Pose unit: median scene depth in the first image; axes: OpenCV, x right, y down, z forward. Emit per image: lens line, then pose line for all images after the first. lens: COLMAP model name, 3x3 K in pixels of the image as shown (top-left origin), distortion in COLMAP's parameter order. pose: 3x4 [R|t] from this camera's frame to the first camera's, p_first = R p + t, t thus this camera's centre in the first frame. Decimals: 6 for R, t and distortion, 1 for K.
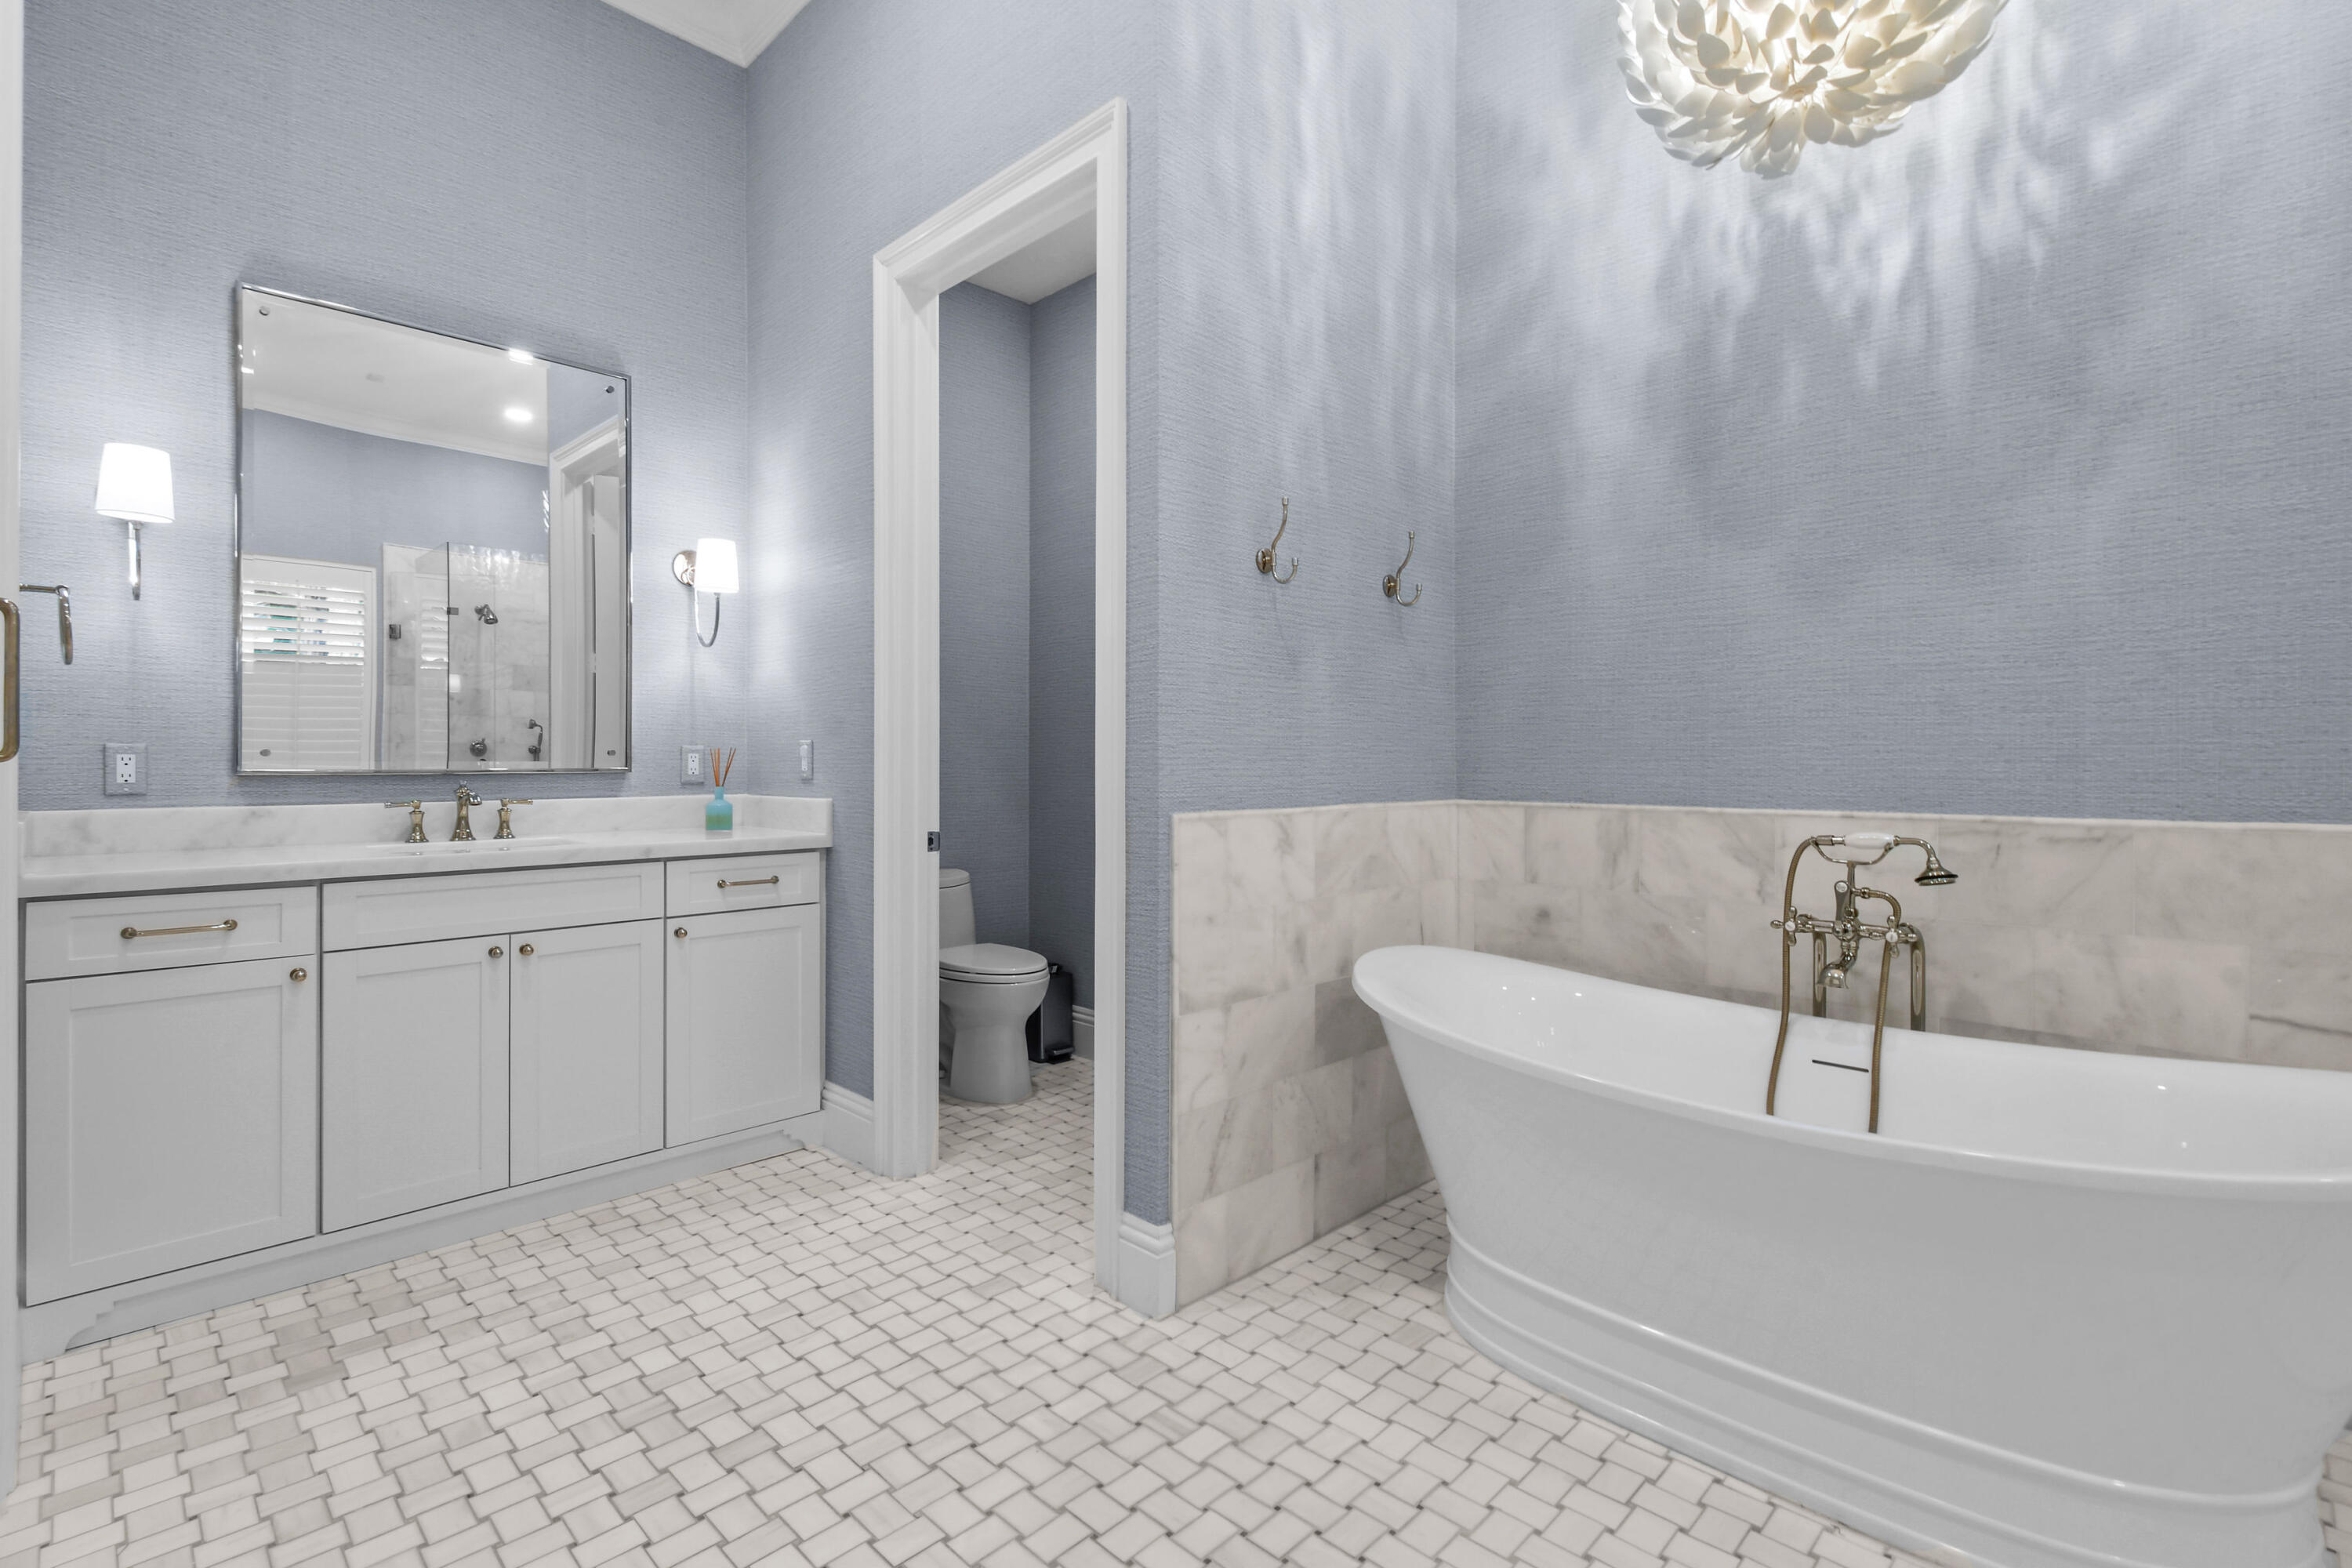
lens RADIAL K [[1063.3, 0, 1194.4], [0, 1063.3, 745.6], [0, 0, 1]] dist [0.008329, -0.004092]
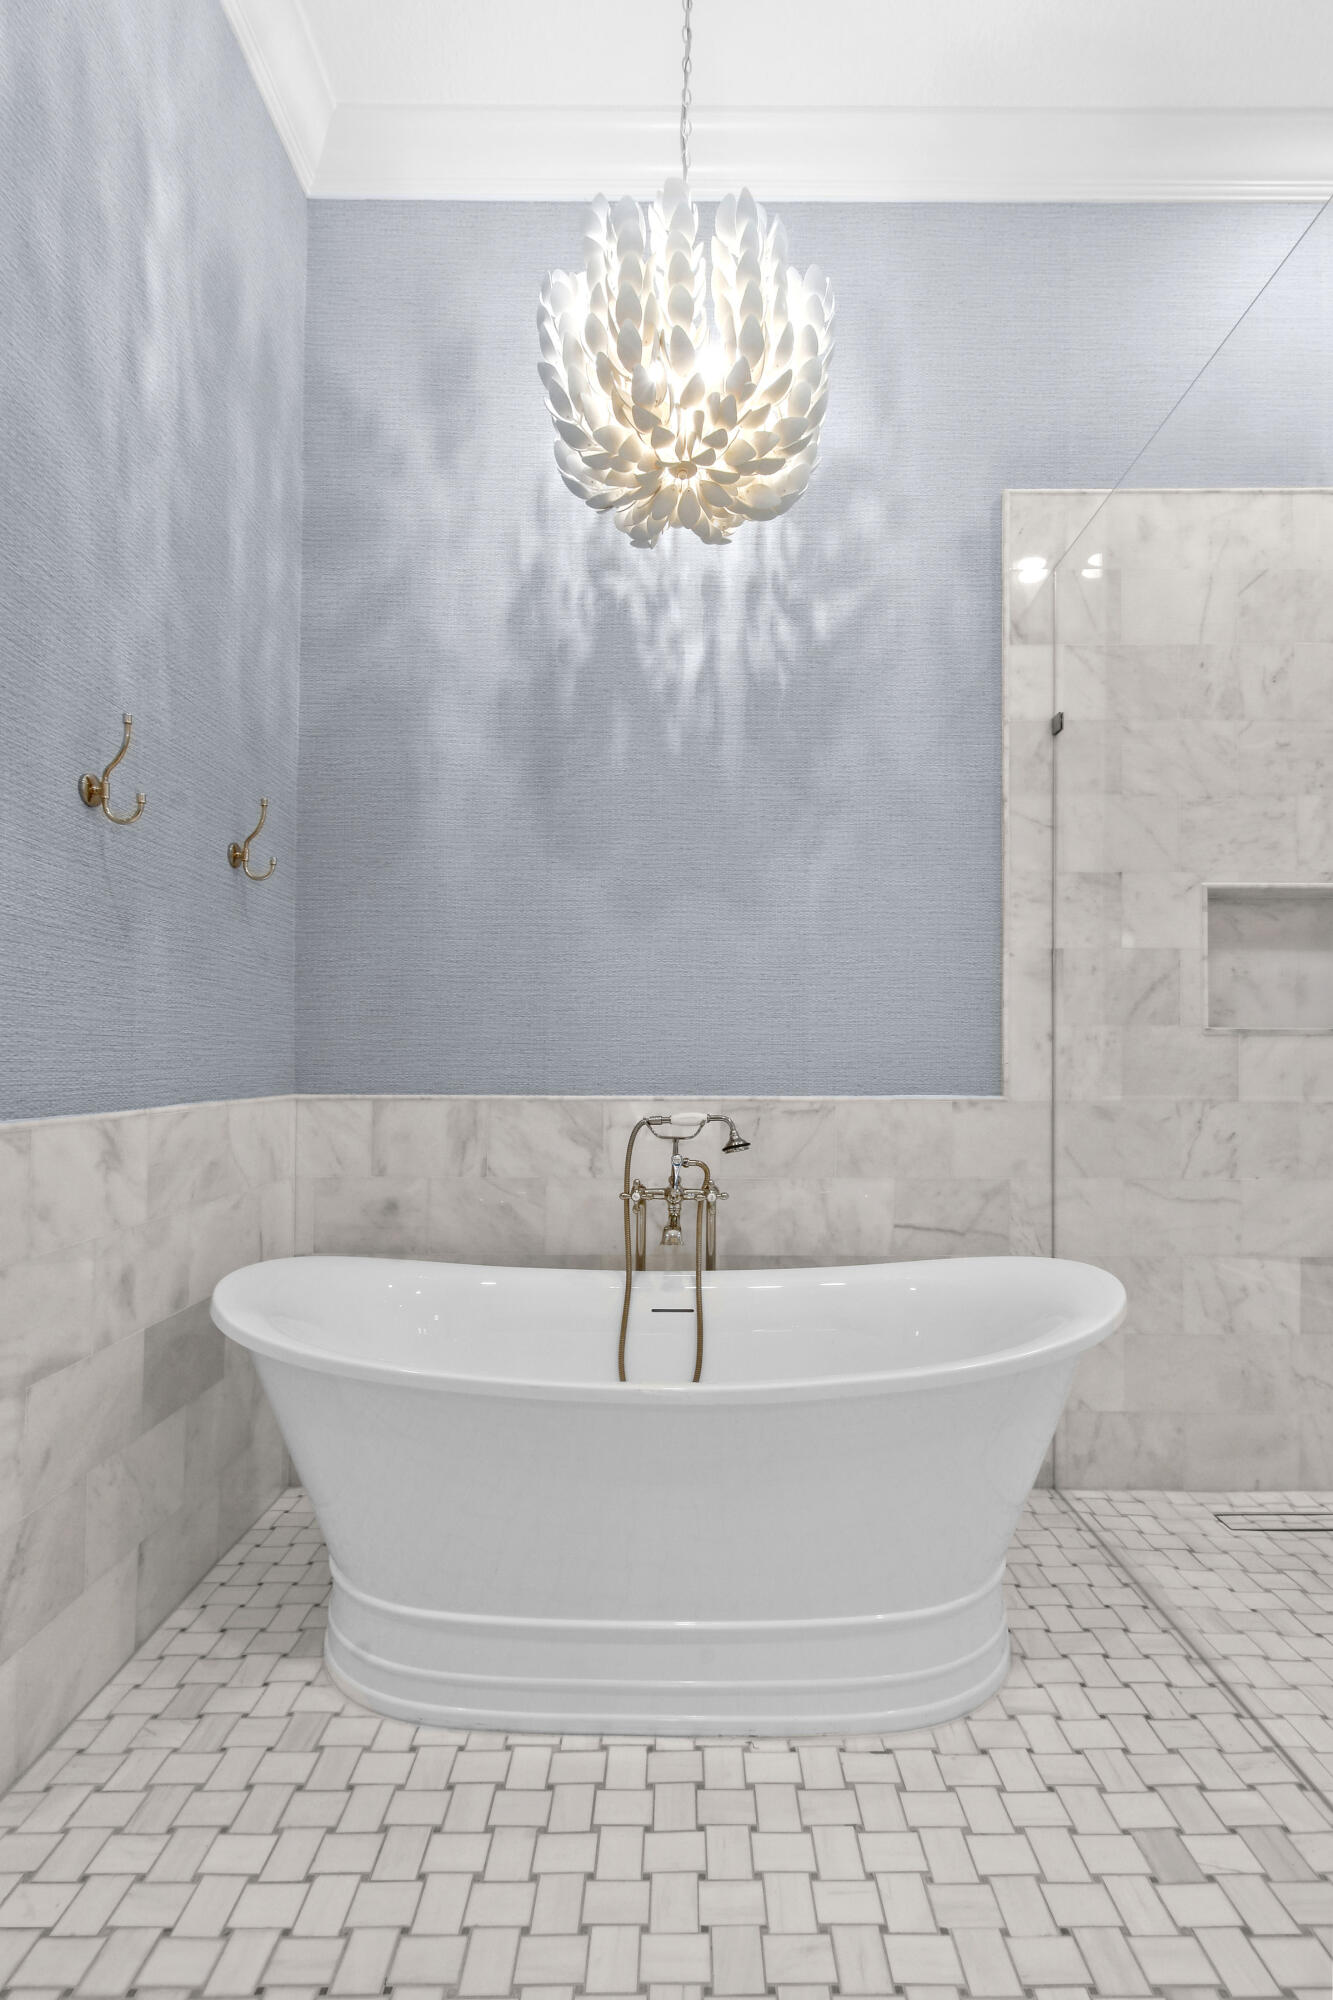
lens RADIAL K [[904.1, 0, 705.9], [0, 904.1, 1032.2], [0, 0, 1]] dist [0.008329, -0.004092]
pose [[0.721201, 0.020117, 0.692433, -0.079619], [-0.011225, 0.999786, -0.017356, 0.008851], [-0.692635, 0.004744, 0.721273, 0.278611]]
